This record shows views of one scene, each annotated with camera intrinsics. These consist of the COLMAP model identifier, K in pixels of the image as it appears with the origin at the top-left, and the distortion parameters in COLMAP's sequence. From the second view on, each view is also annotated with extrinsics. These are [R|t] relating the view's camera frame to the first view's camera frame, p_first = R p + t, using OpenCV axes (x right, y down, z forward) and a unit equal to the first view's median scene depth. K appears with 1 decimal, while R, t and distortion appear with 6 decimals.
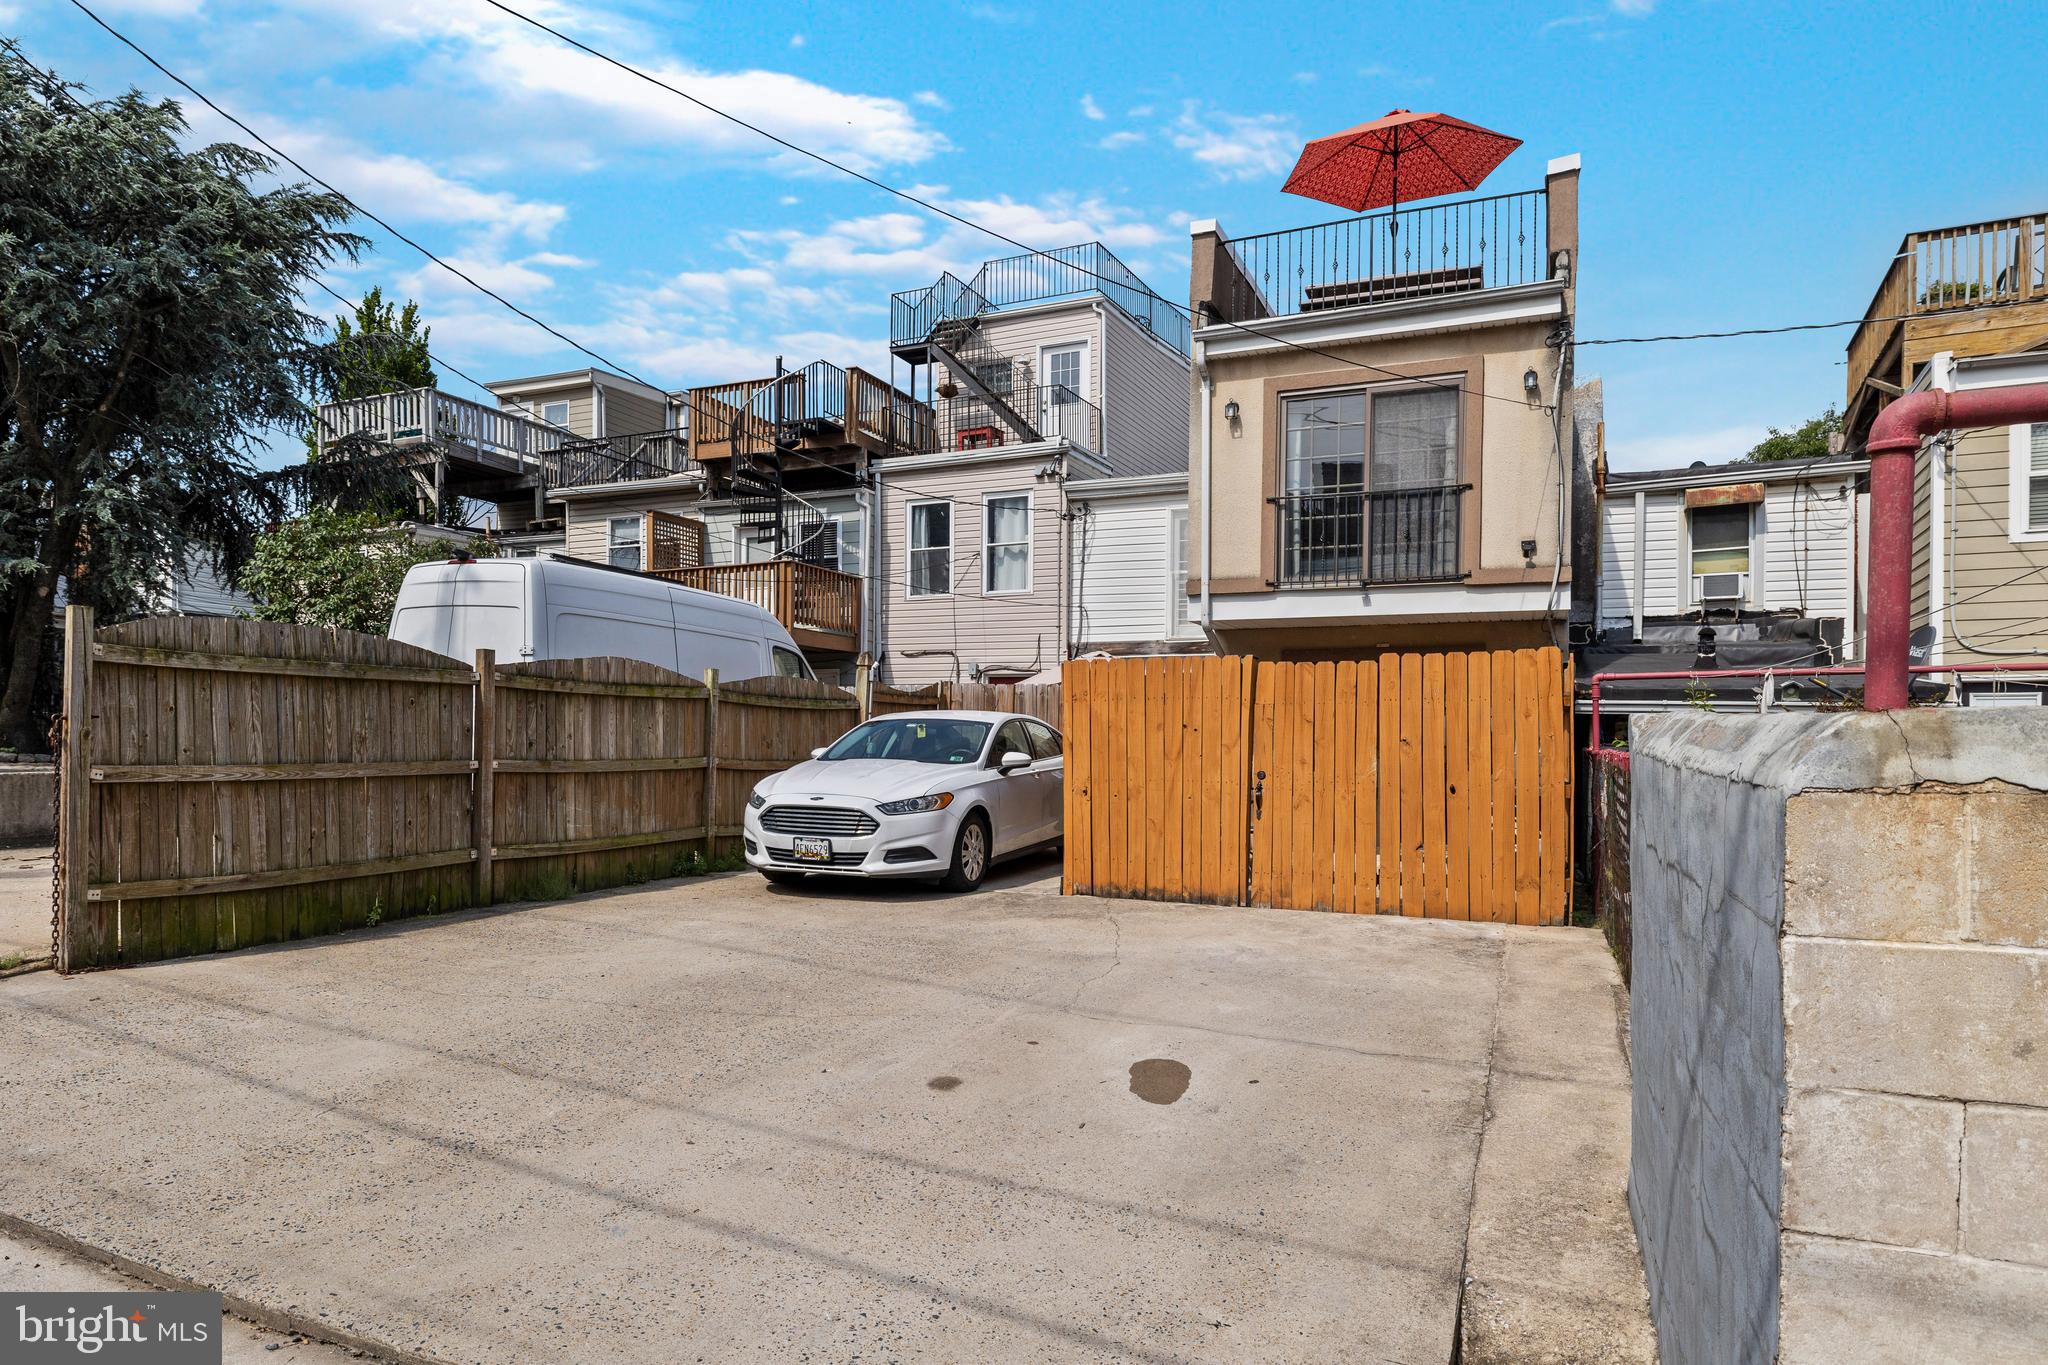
lens RADIAL K [[1177.3, 0, 1024.2], [0, 1177.3, 742.6], [0, 0, 1]] dist [0.003503, -0.001361]
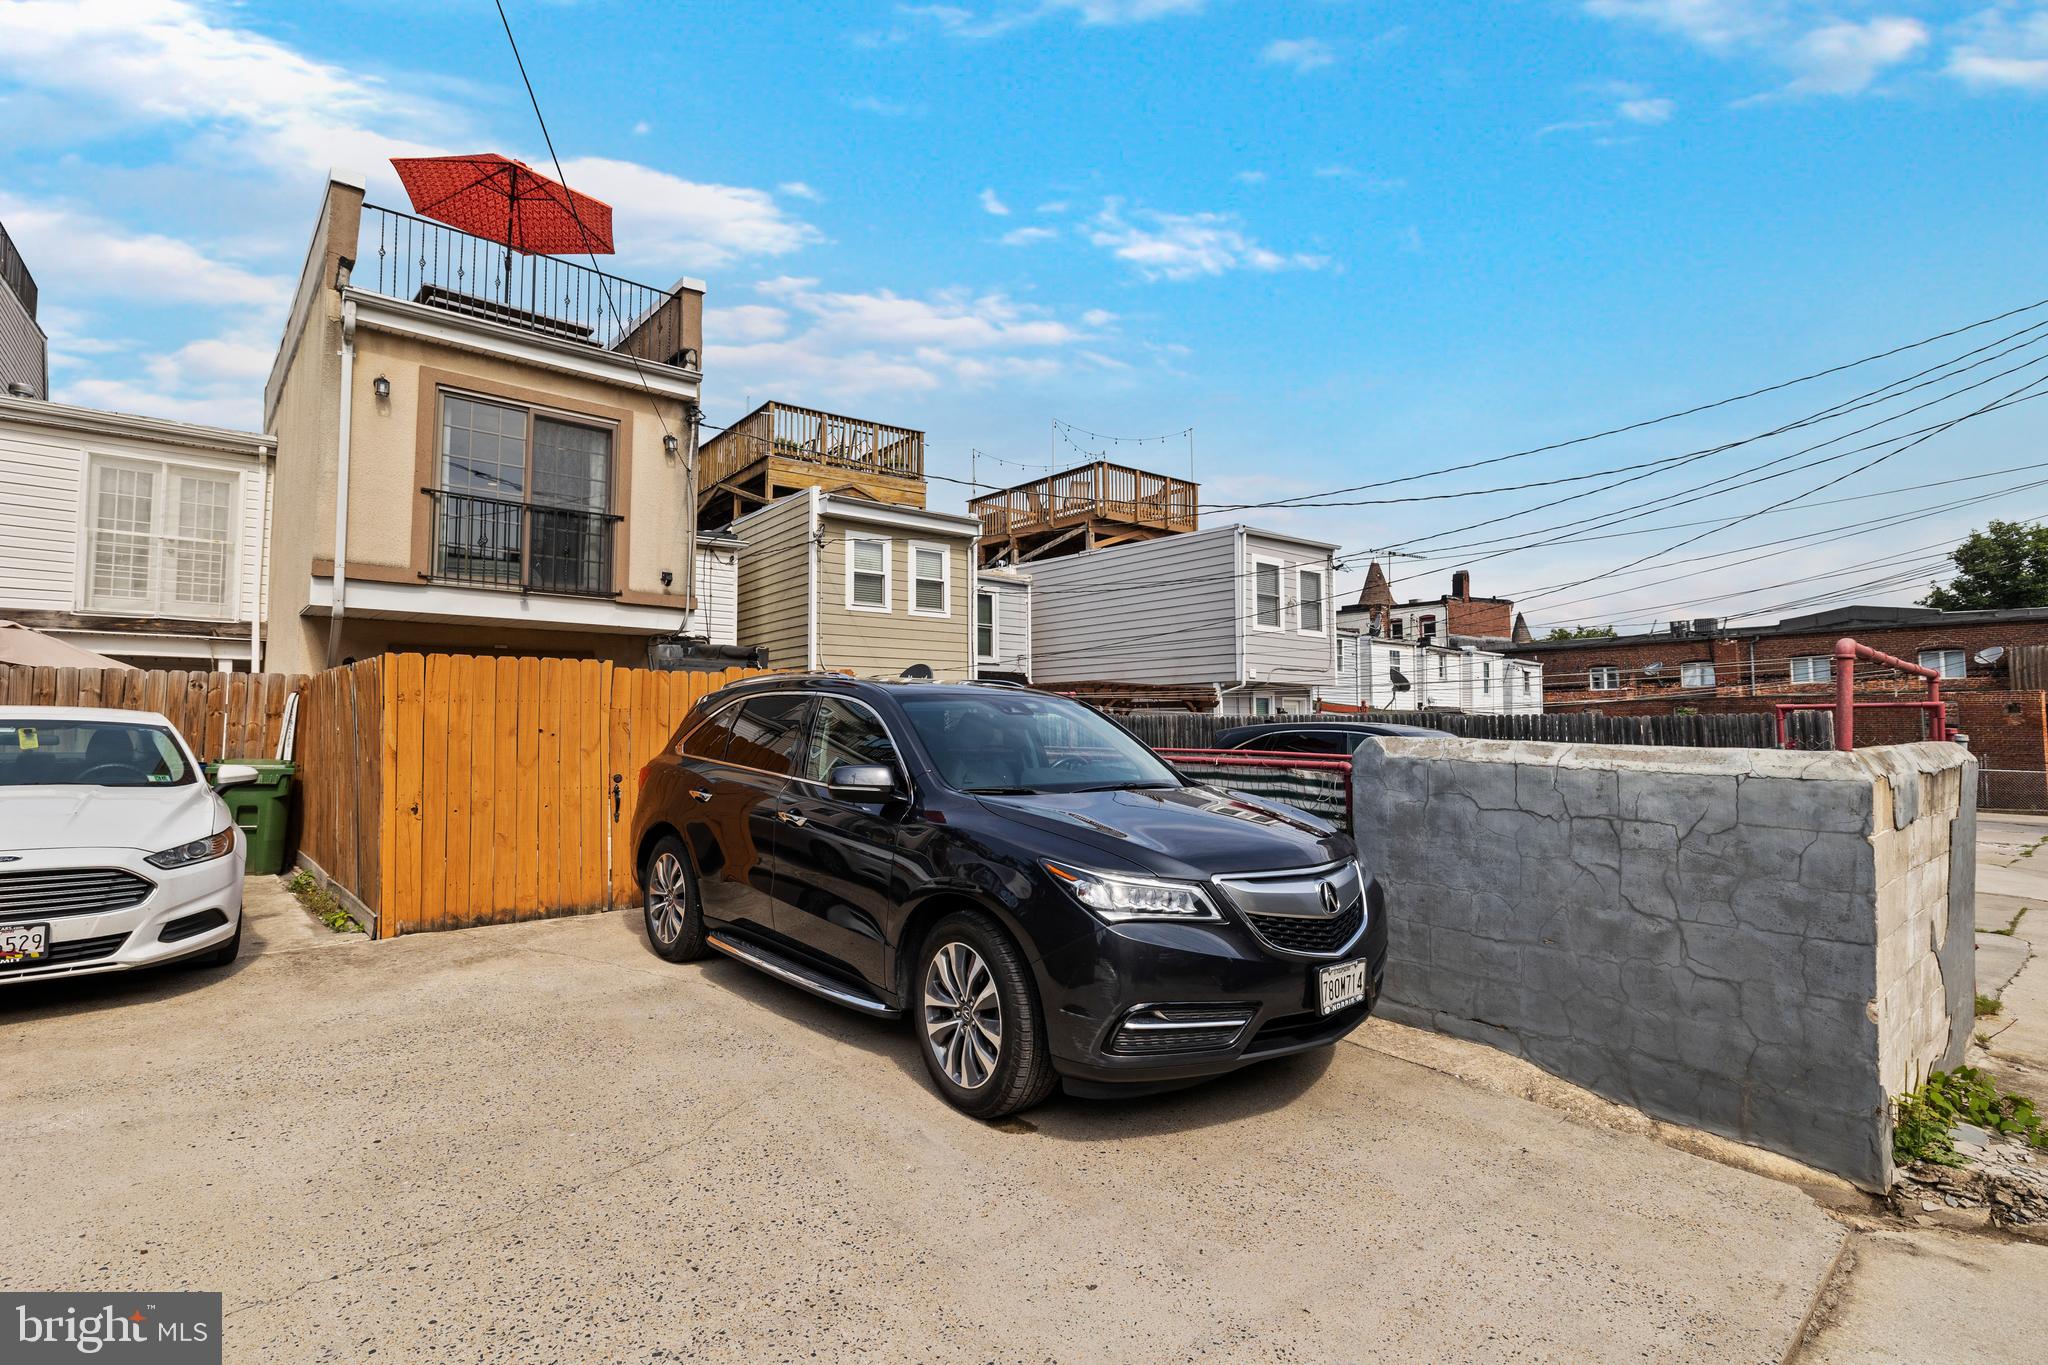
lens RADIAL K [[953.3, 0, 1012.0], [0, 953.3, 675.3], [0, 0, 1]] dist [-0.001553, 0.000454]
pose [[0.438791, 0.040295, 0.897685, -0.304032], [0.006738, 0.998818, -0.048128, -0.014959], [-0.898564, 0.027167, 0.438001, 0.253172]]
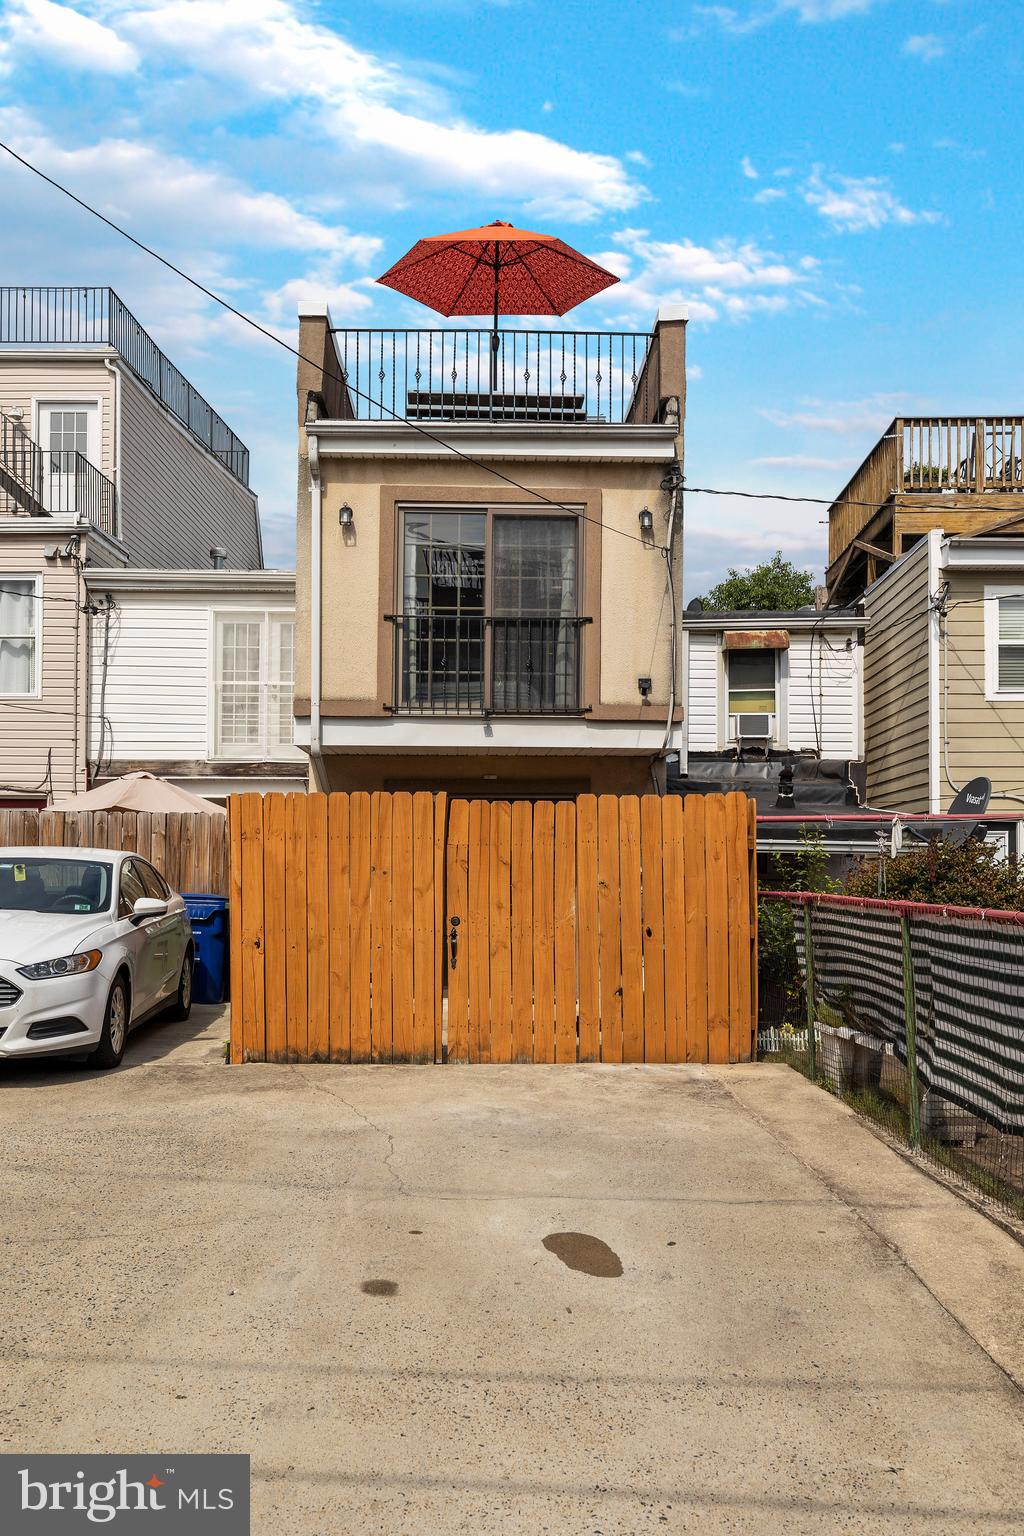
lens RADIAL K [[1346.5, 0, 515.1], [0, 1346.5, 839.9], [0, 0, 1]] dist [-0.000693, 0.011352]
pose [[0.906560, 0.004302, 0.422055, -0.158774], [0.004961, 0.999770, -0.020845, -0.010869], [-0.422047, 0.020991, 0.906331, 0.009933]]
